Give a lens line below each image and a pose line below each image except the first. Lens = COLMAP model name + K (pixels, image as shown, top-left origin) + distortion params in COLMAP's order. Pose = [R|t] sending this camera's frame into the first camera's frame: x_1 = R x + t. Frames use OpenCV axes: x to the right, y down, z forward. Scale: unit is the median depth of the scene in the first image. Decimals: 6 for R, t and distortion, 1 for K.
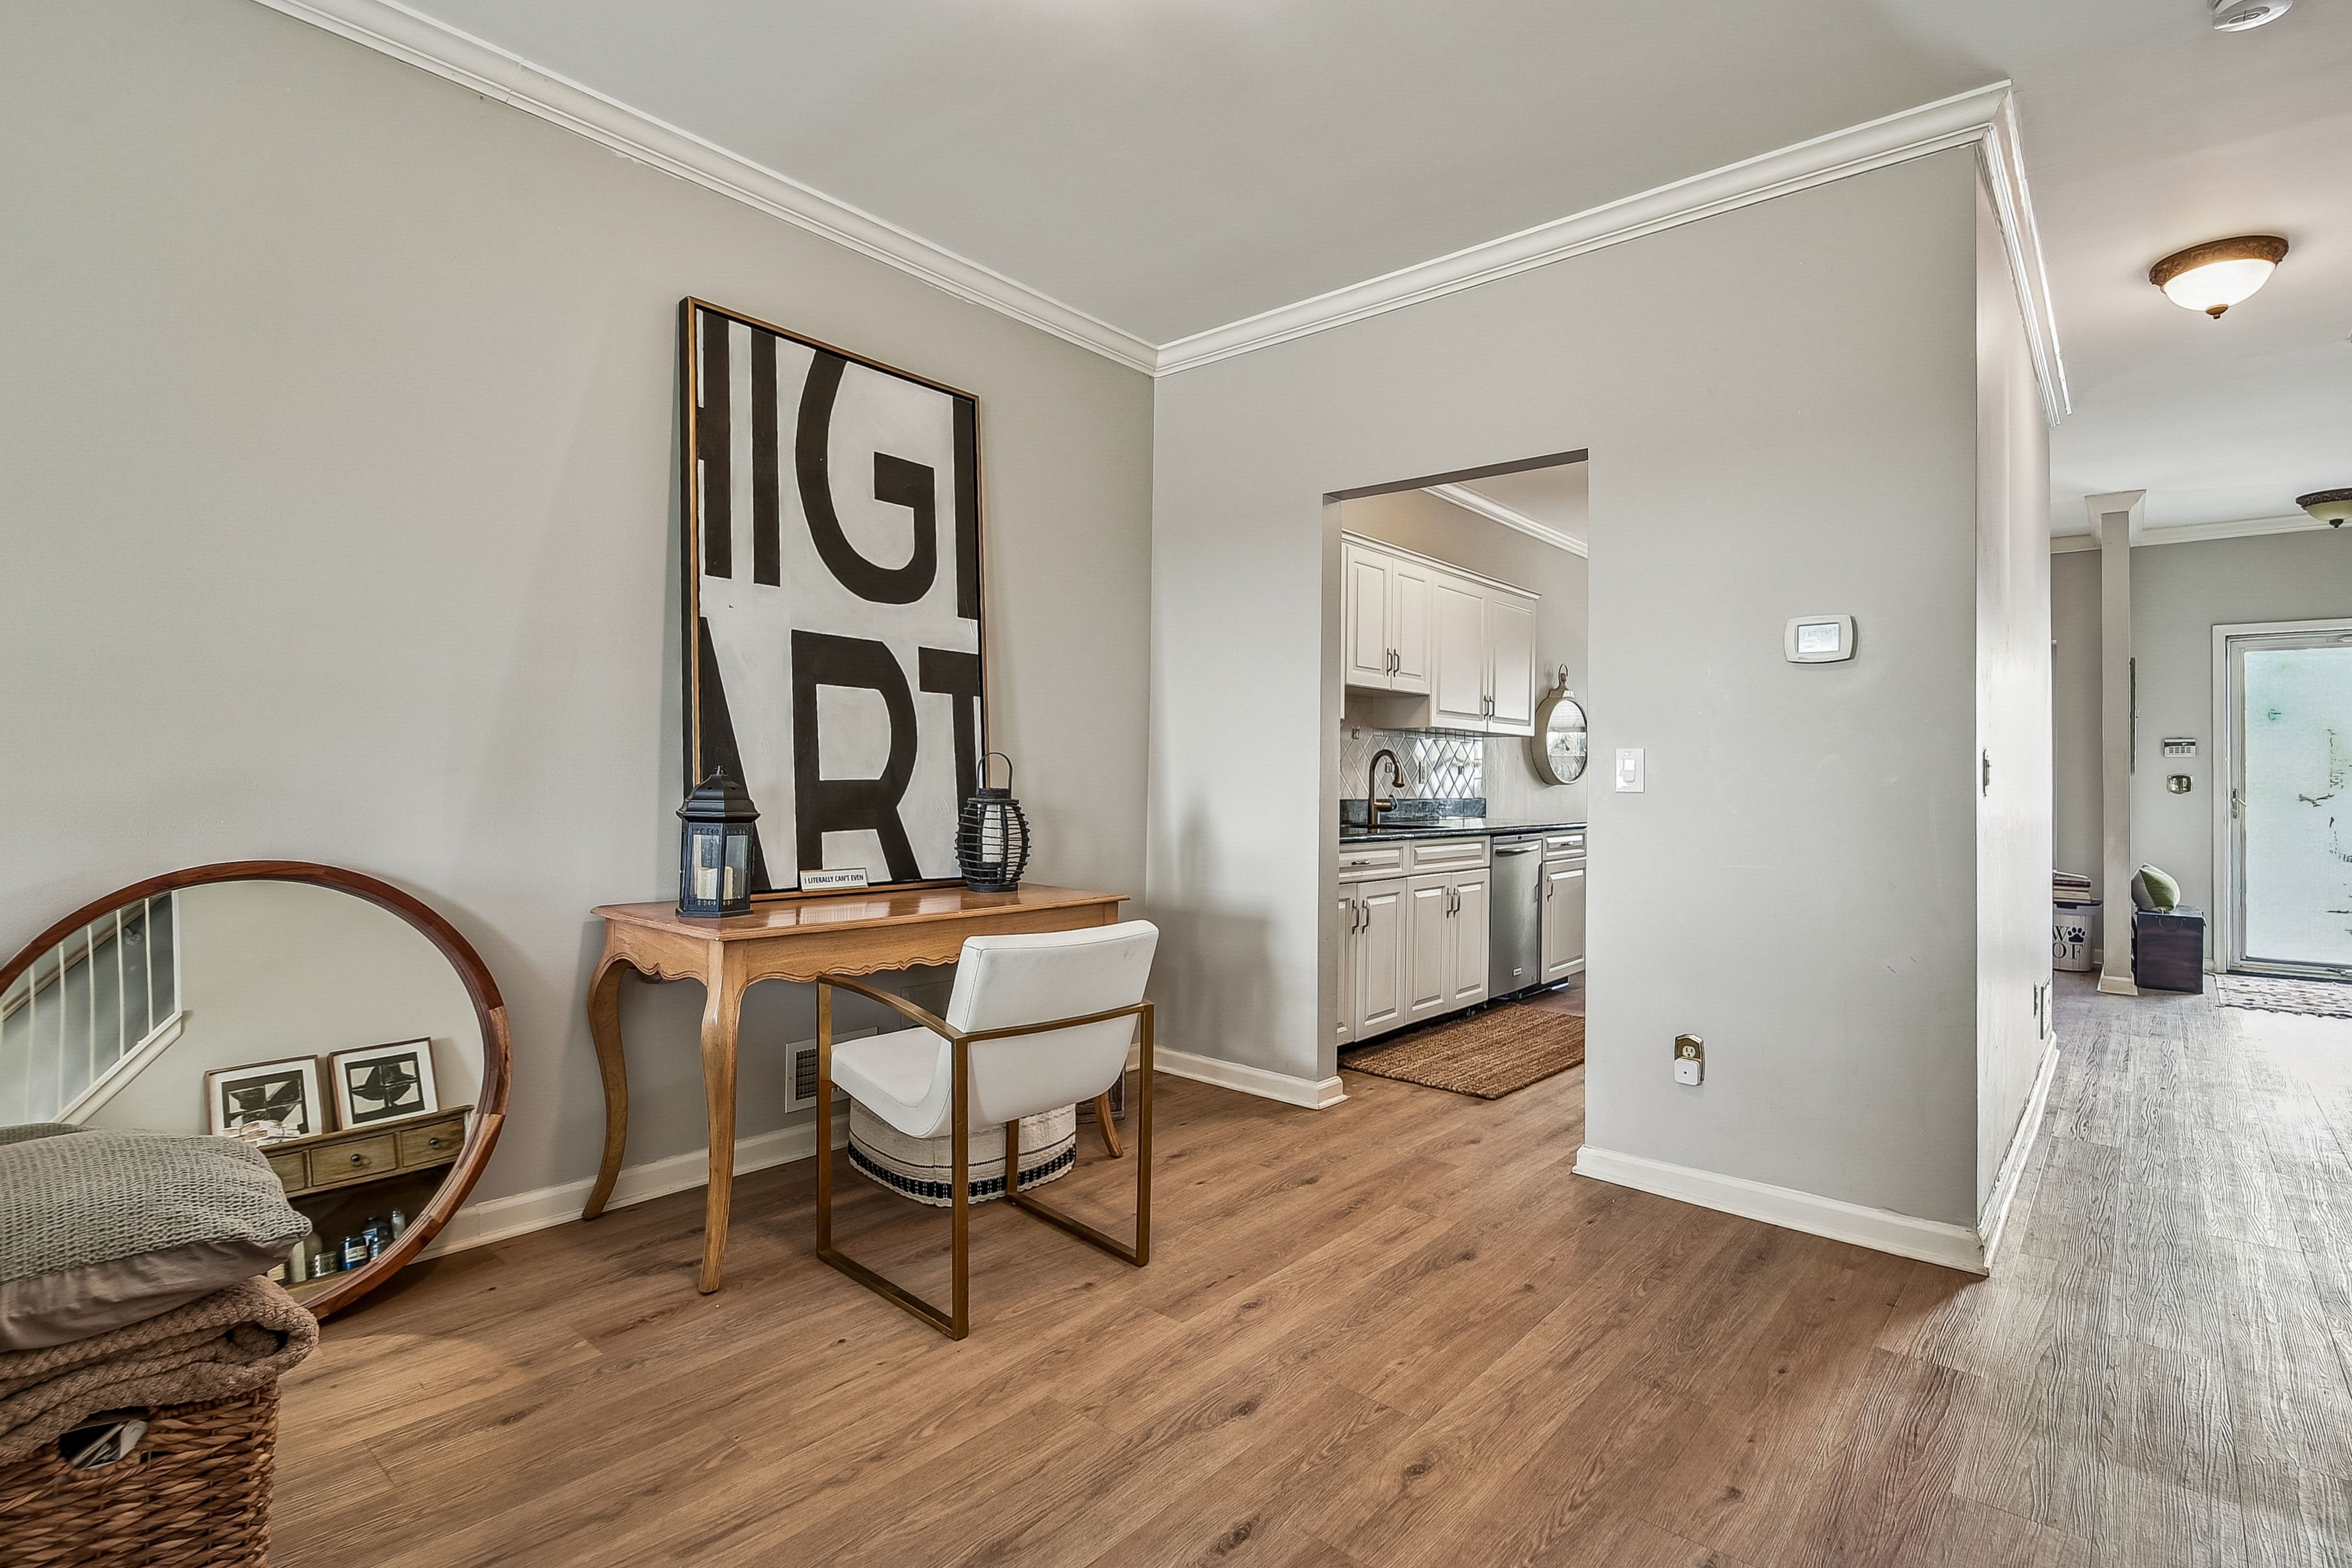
lens RADIAL K [[1154.0, 0, 1187.2], [0, 1154.0, 765.7], [0, 0, 1]] dist [-0.047482, -0.002461]
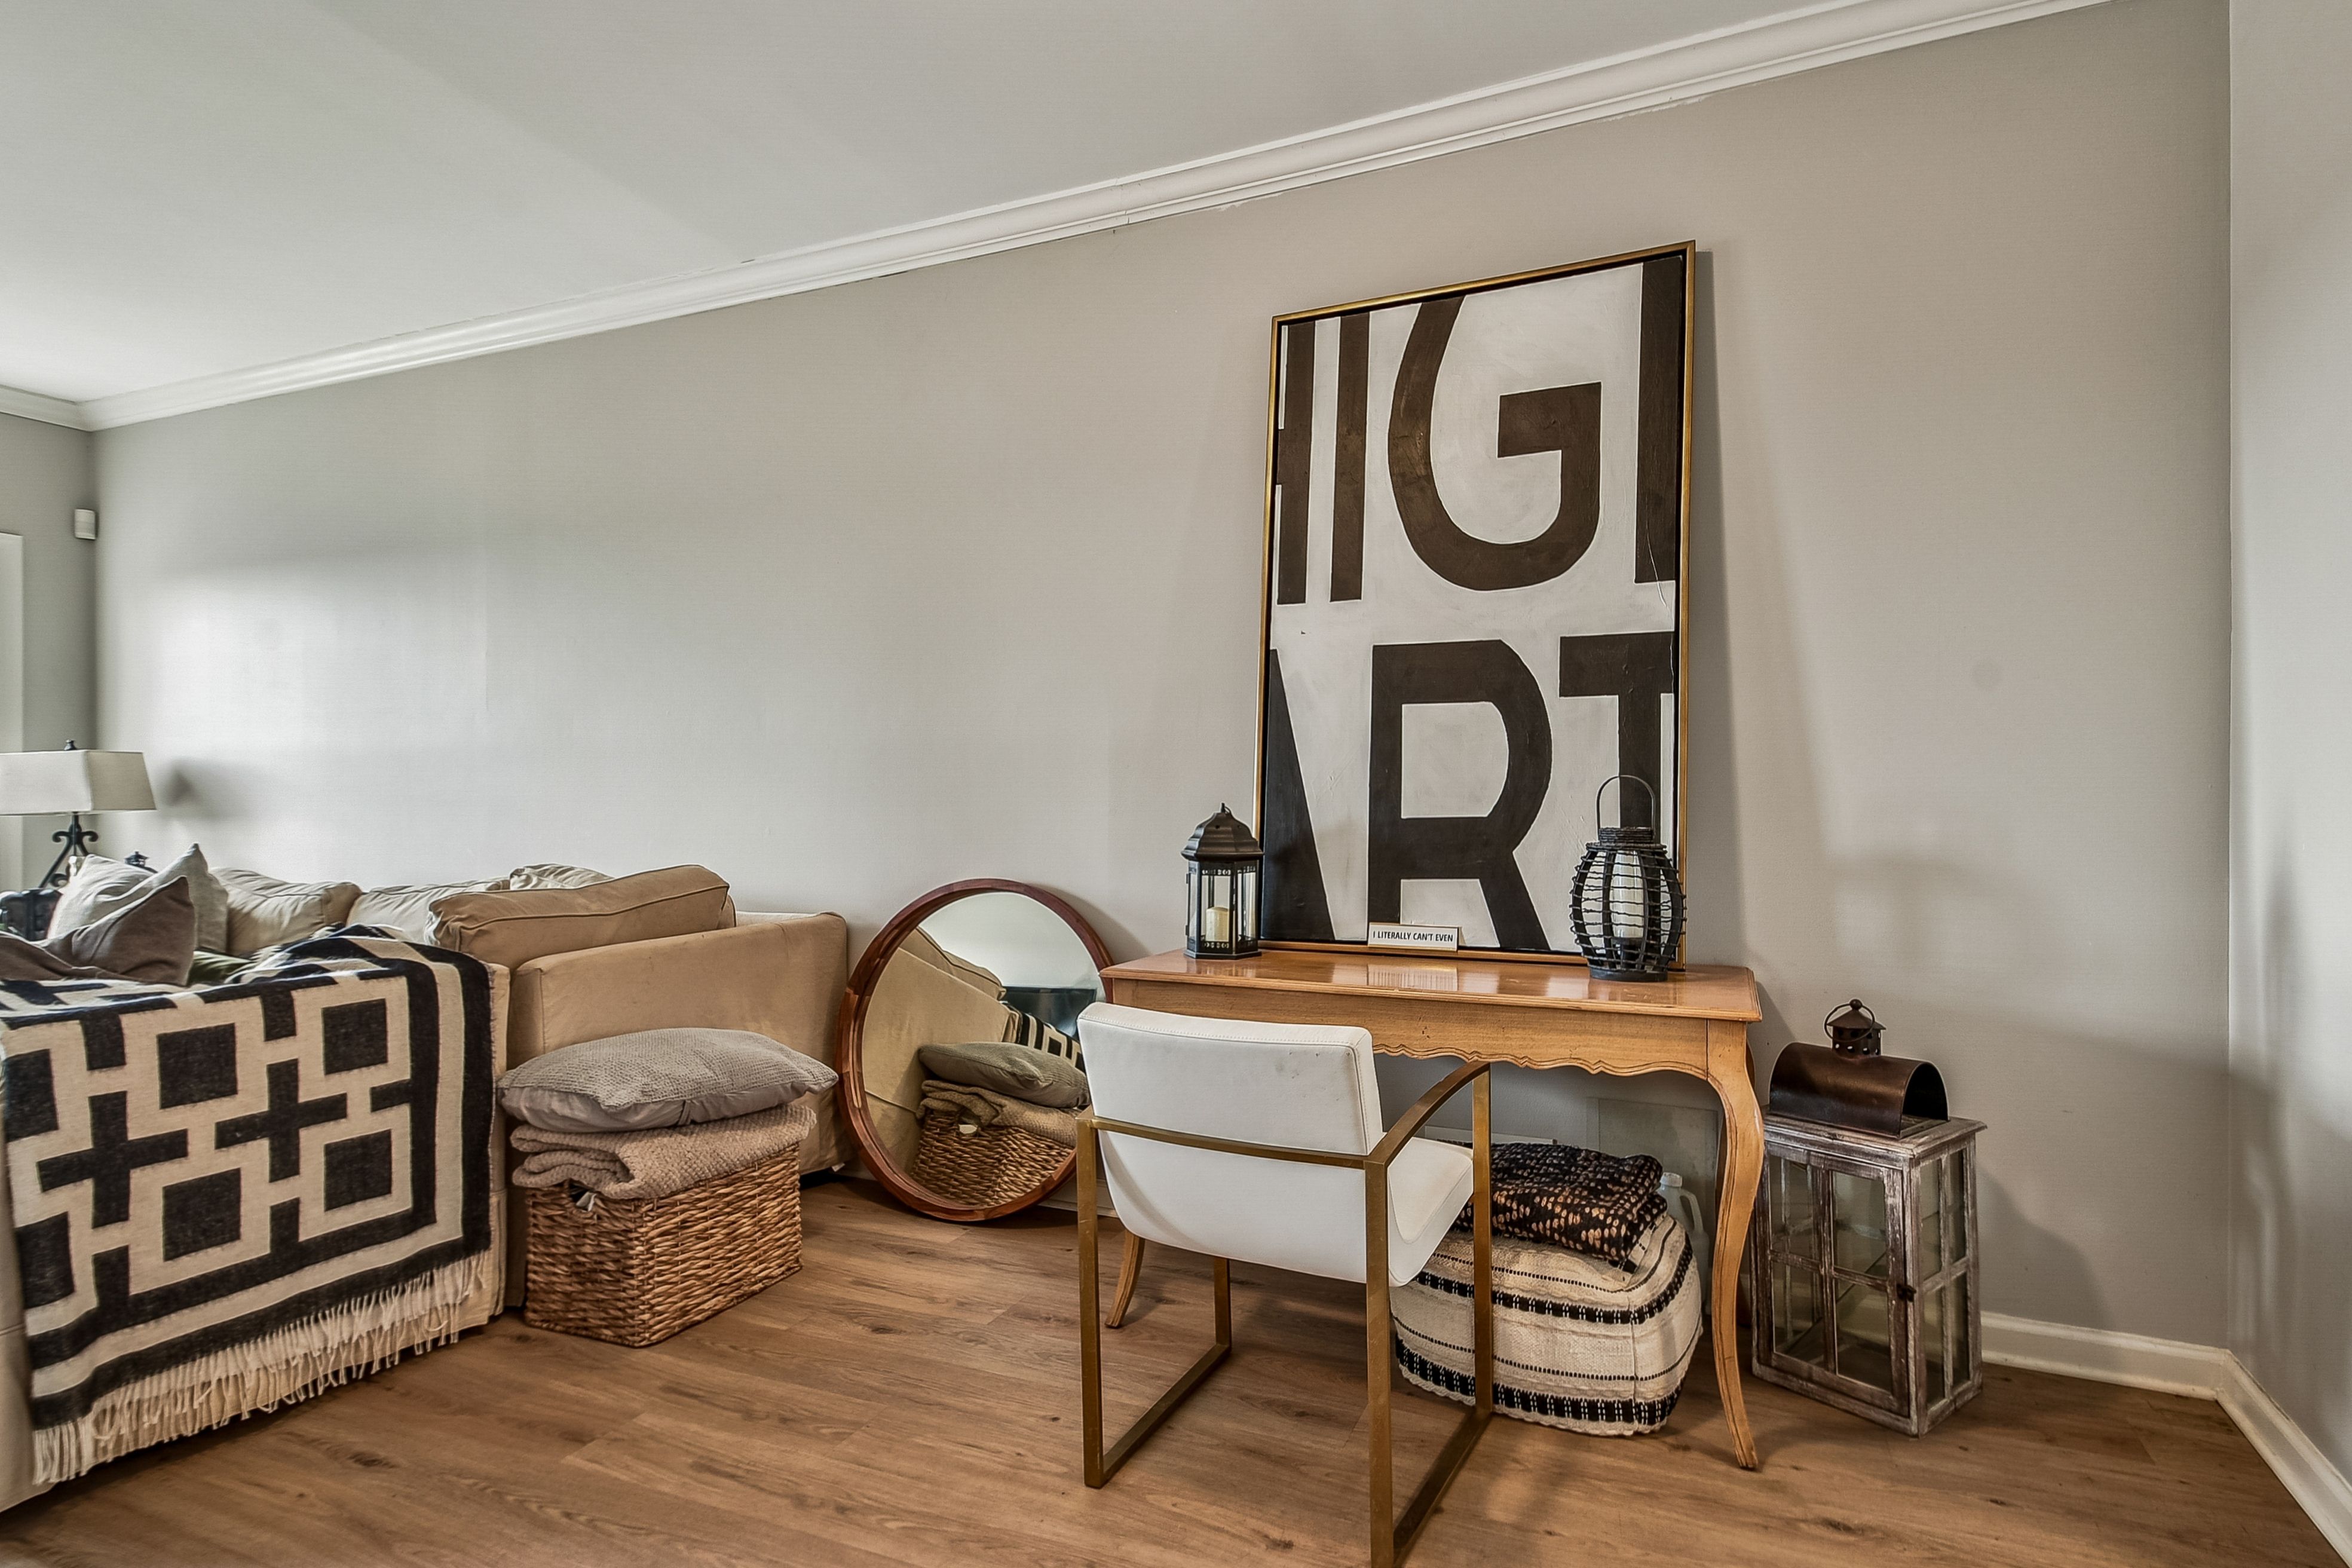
lens RADIAL K [[1208.2, 0, 1187.5], [0, 1208.2, 806.1], [0, 0, 1]] dist [0.013811, 0.000607]
pose [[0.254498, -0.008651, -0.967035, 0.496657], [0.019587, 0.999801, -0.003789, 0.004251], [0.966875, -0.017977, 0.254616, 0.612617]]
